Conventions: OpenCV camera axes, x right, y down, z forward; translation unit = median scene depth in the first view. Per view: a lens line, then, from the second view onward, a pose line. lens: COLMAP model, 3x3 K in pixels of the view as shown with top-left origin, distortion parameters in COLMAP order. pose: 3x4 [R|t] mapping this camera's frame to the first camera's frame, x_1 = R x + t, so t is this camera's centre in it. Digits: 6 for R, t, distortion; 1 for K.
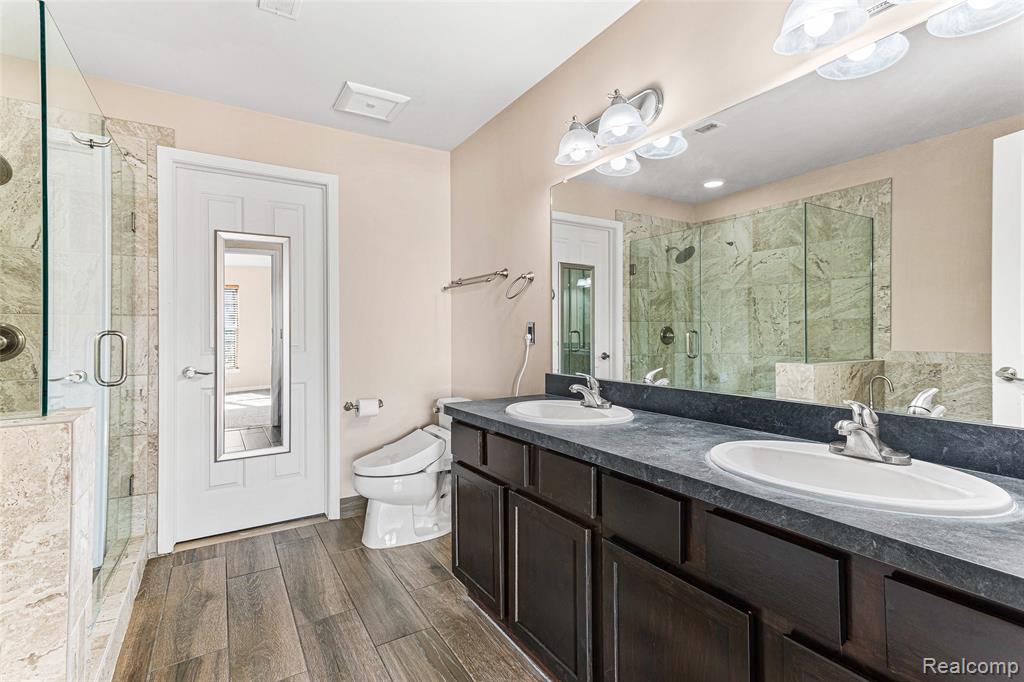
lens RADIAL K [[490.1, 0, 522.6], [0, 490.1, 330.5], [0, 0, 1]] dist [0.031705, 0.001519]
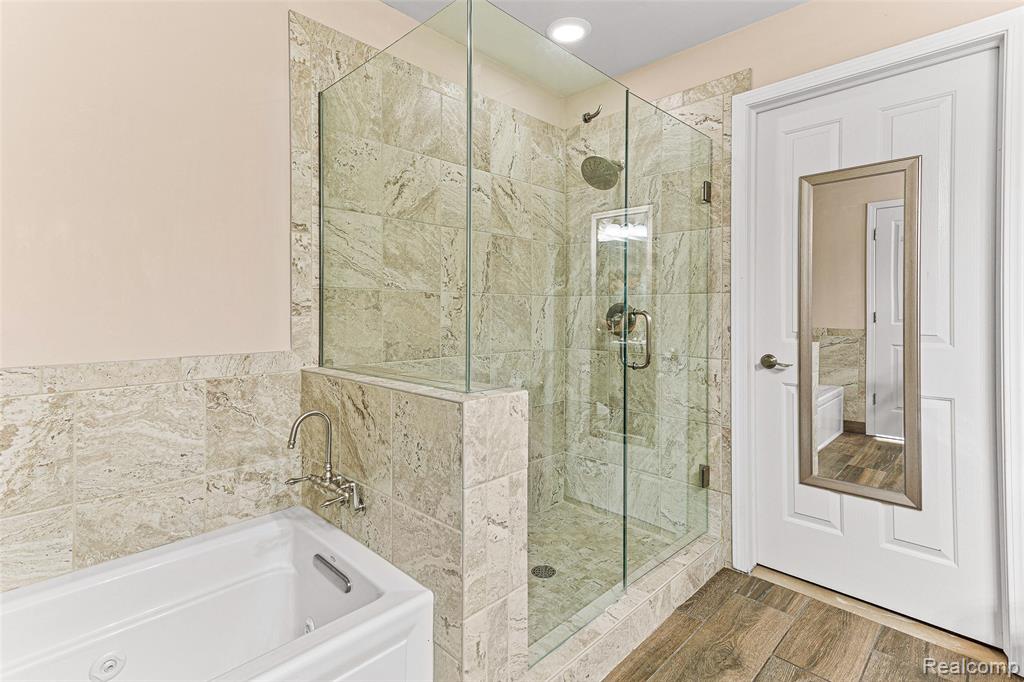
lens RADIAL K [[490.1, 0, 505.2], [0, 490.1, 312.2], [0, 0, 1]] dist [0.031705, 0.001519]
pose [[0.212030, 0.007646, -0.977233, 0.029243], [0.000816, 0.999968, 0.008001, -0.002711], [0.977263, -0.002494, 0.212017, 0.433398]]
